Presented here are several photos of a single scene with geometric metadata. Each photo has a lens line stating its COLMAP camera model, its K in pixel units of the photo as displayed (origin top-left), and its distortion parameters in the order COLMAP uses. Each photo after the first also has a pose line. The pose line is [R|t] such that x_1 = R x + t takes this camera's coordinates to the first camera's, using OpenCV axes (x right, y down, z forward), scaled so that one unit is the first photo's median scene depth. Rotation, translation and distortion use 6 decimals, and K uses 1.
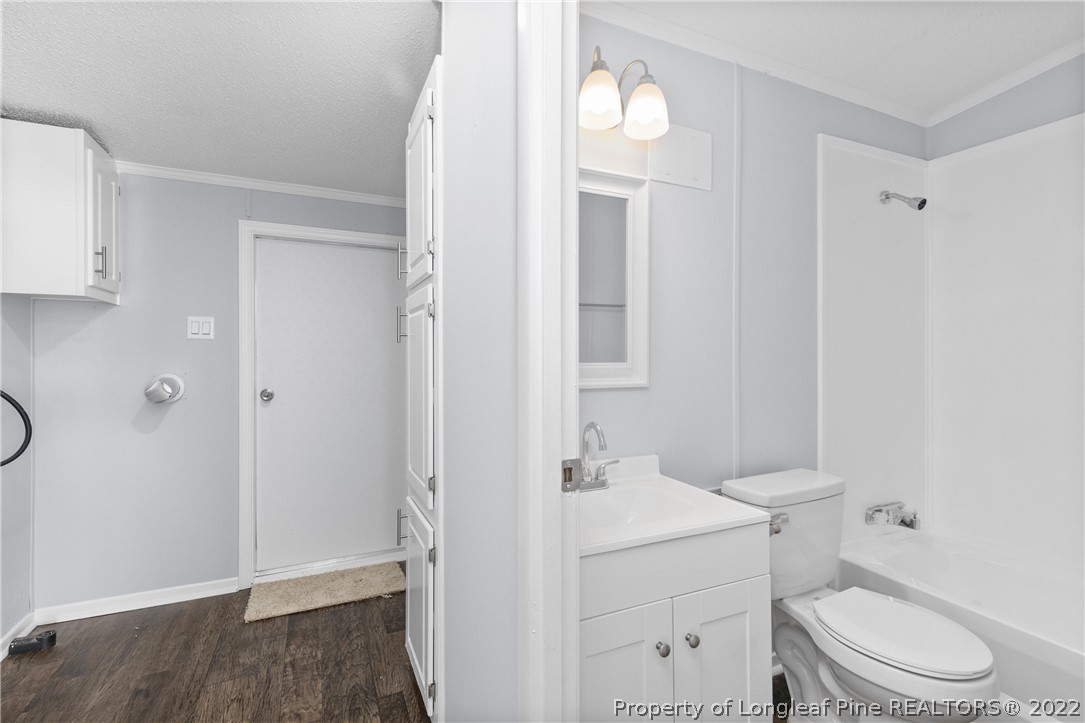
lens RADIAL K [[490.9, 0, 544.0], [0, 490.9, 359.5], [0, 0, 1]] dist [0.007674, -0.000811]
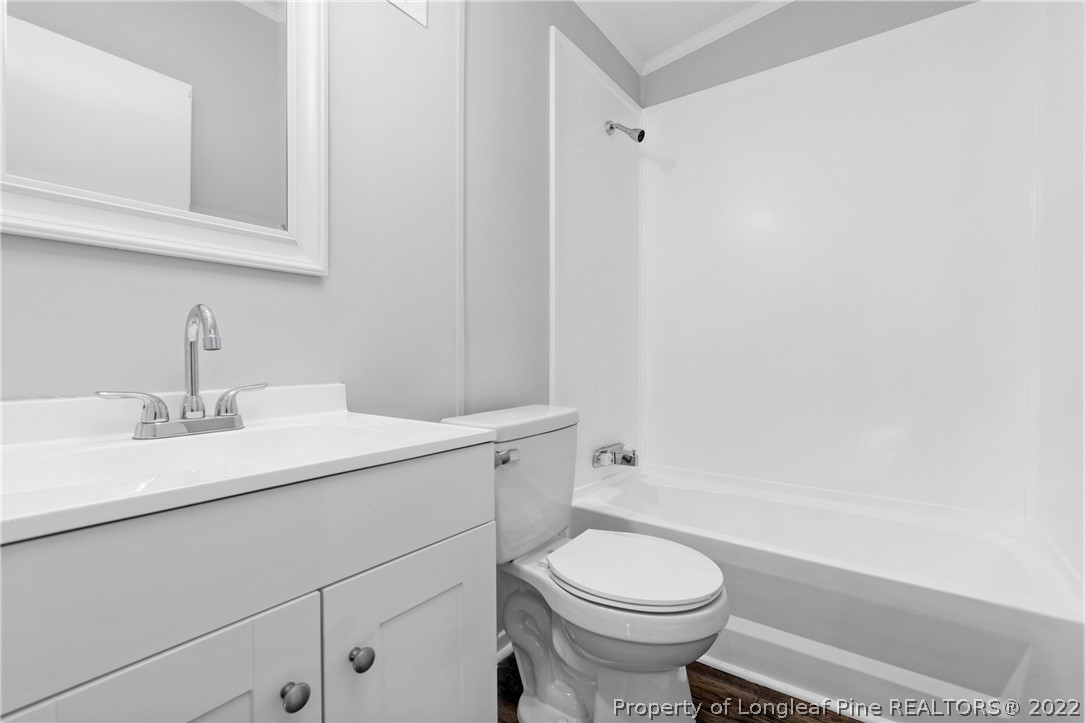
lens RADIAL K [[490.9, 0, 542.3], [0, 490.9, 360.9], [0, 0, 1]] dist [0.007674, -0.000811]
pose [[0.875213, -0.002864, 0.483730, 0.145489], [-0.001346, 0.999964, 0.008356, 0.158918], [-0.483737, -0.007964, 0.875177, 0.289317]]
